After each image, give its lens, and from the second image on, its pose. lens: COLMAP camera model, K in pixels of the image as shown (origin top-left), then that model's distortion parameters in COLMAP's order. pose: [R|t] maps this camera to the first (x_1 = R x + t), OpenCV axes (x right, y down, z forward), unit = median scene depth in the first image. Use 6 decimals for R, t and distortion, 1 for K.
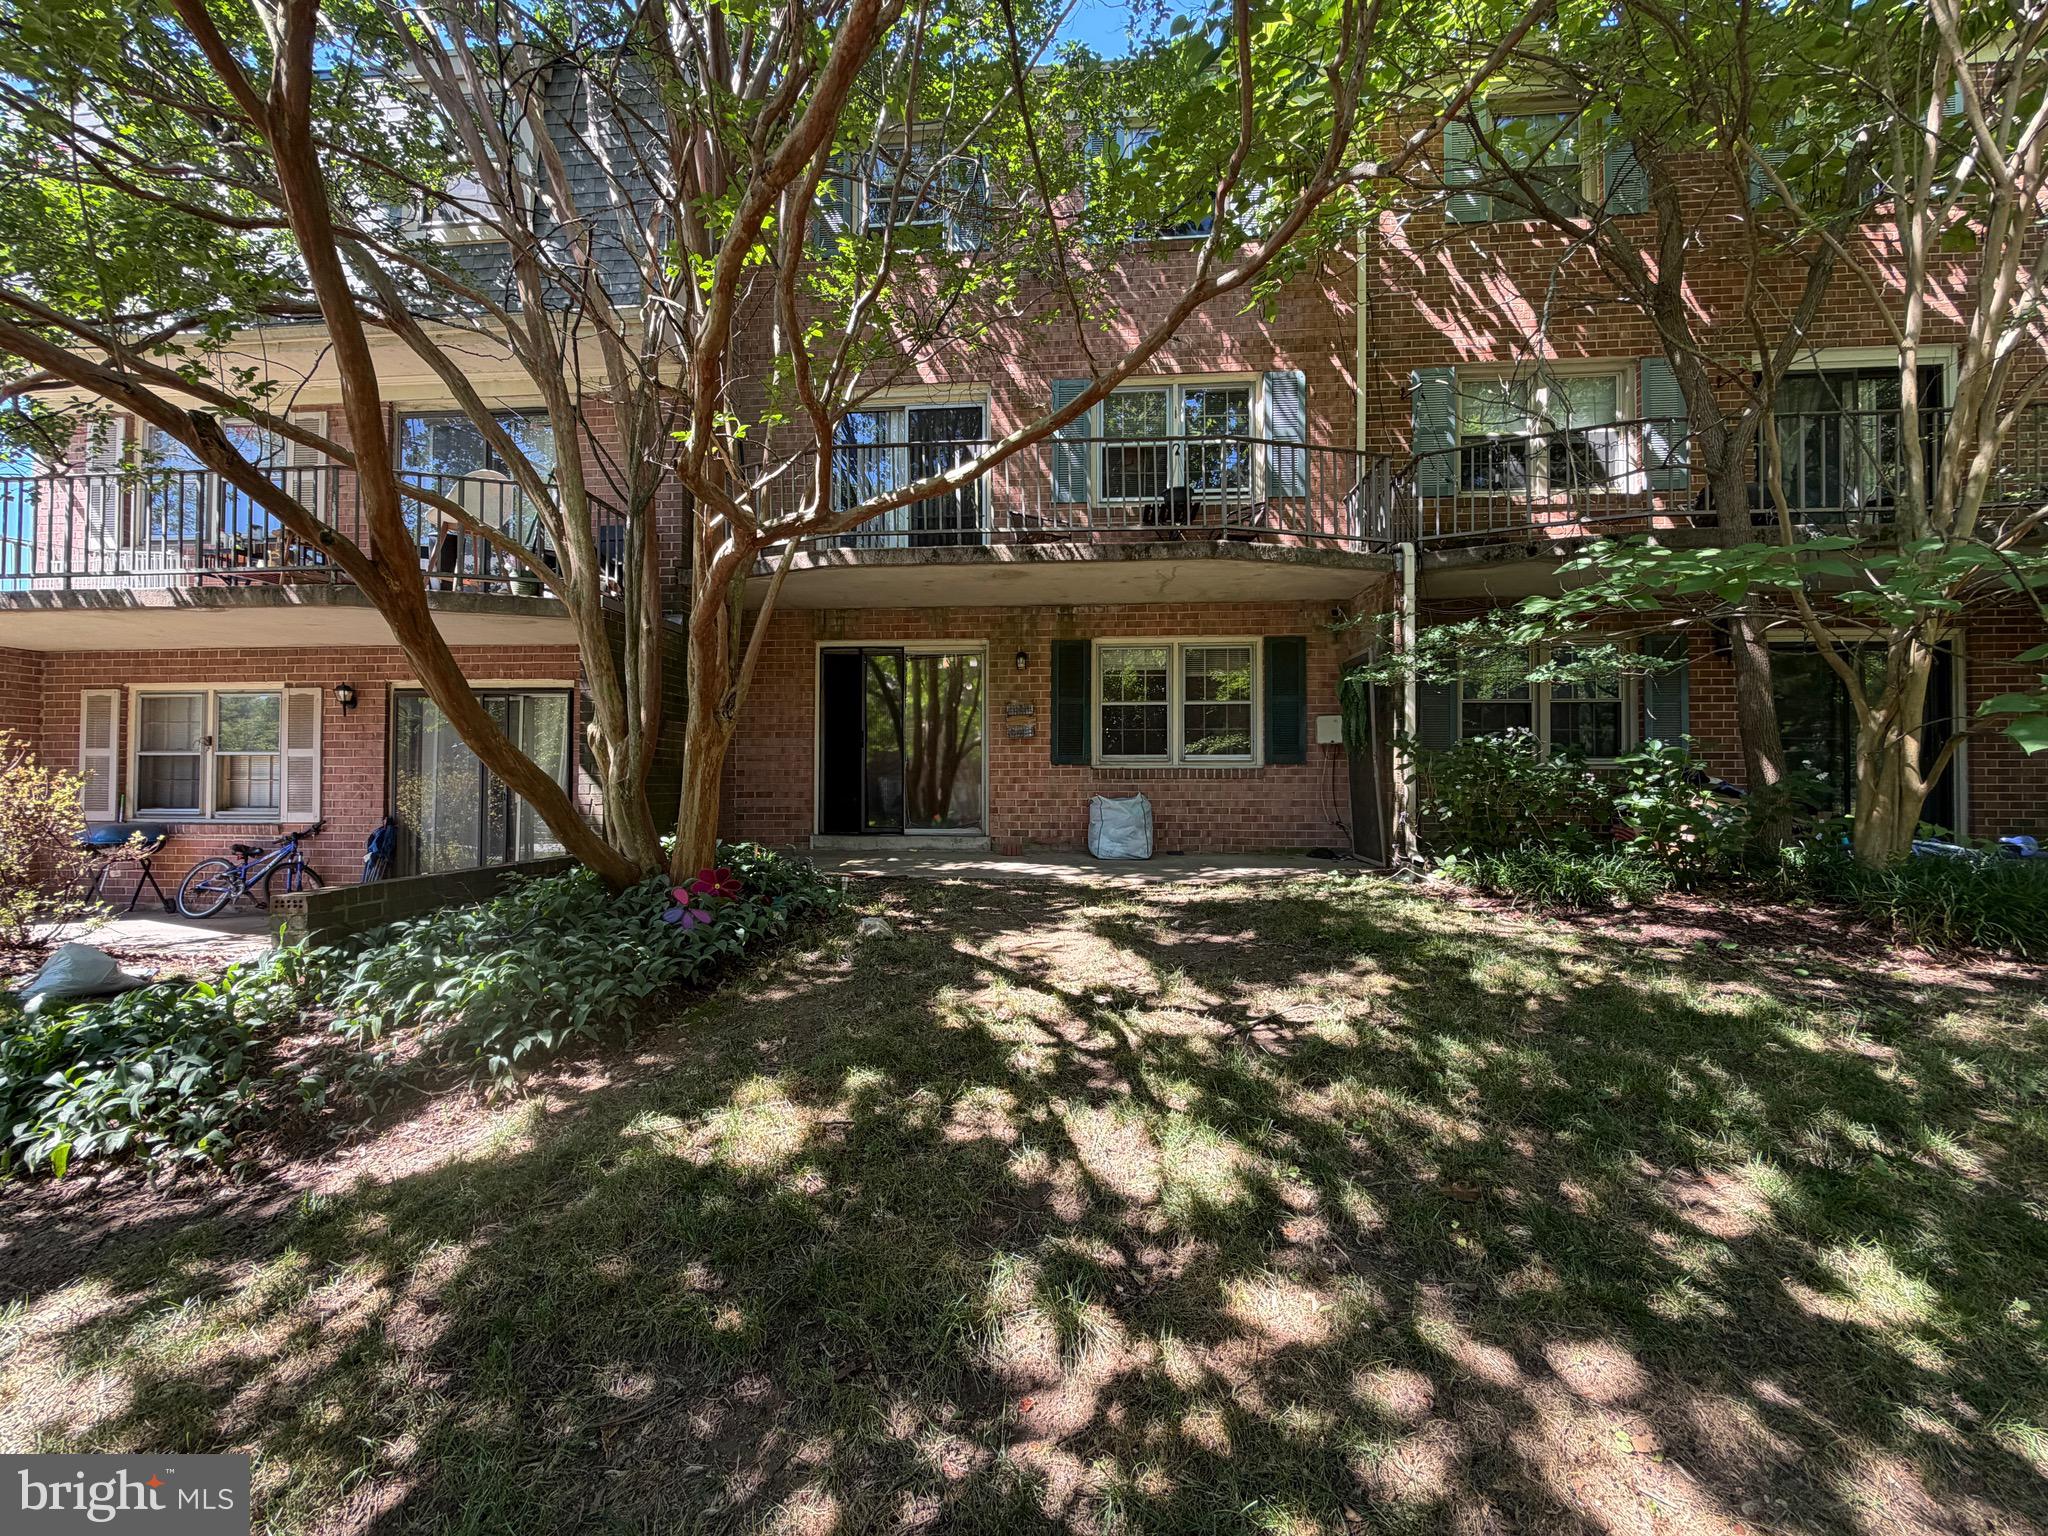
lens RADIAL K [[816.8, 0, 1030.0], [0, 816.8, 768.3], [0, 0, 1]] dist [-0.002148, 0.001172]
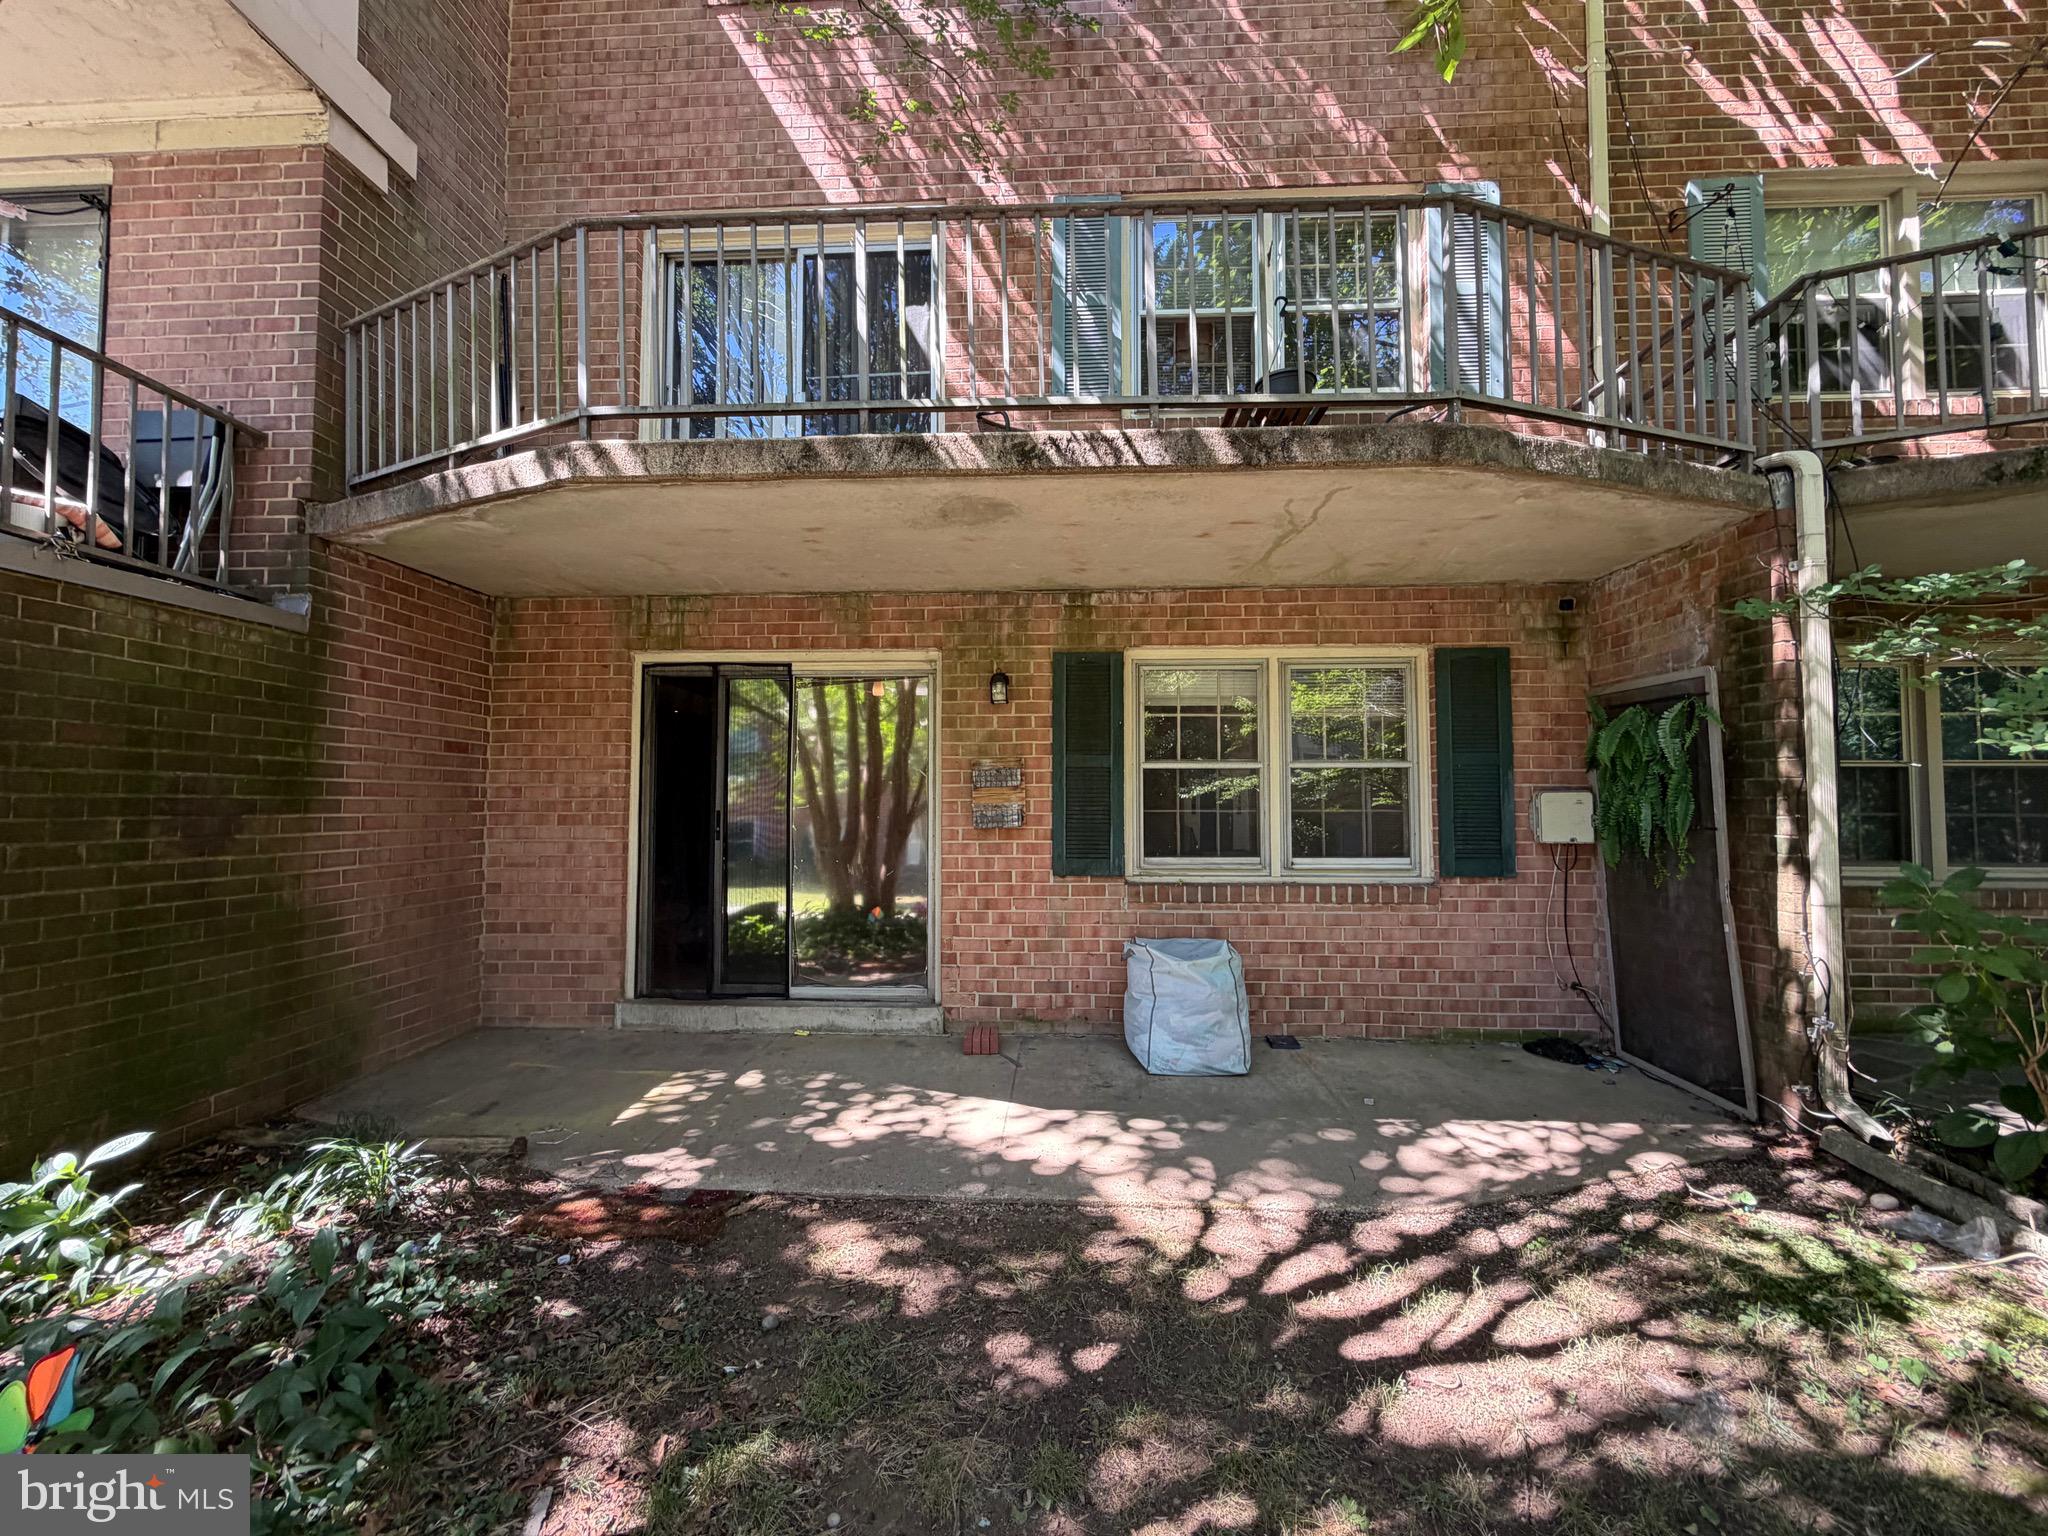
lens RADIAL K [[816.8, 0, 1023.6], [0, 816.8, 773.0], [0, 0, 1]] dist [-0.002148, 0.001172]
pose [[0.999664, 0.001517, 0.025882, -0.008727], [-0.000954, 0.999763, -0.021764, -0.063041], [-0.025909, 0.021732, 0.999428, 0.451932]]
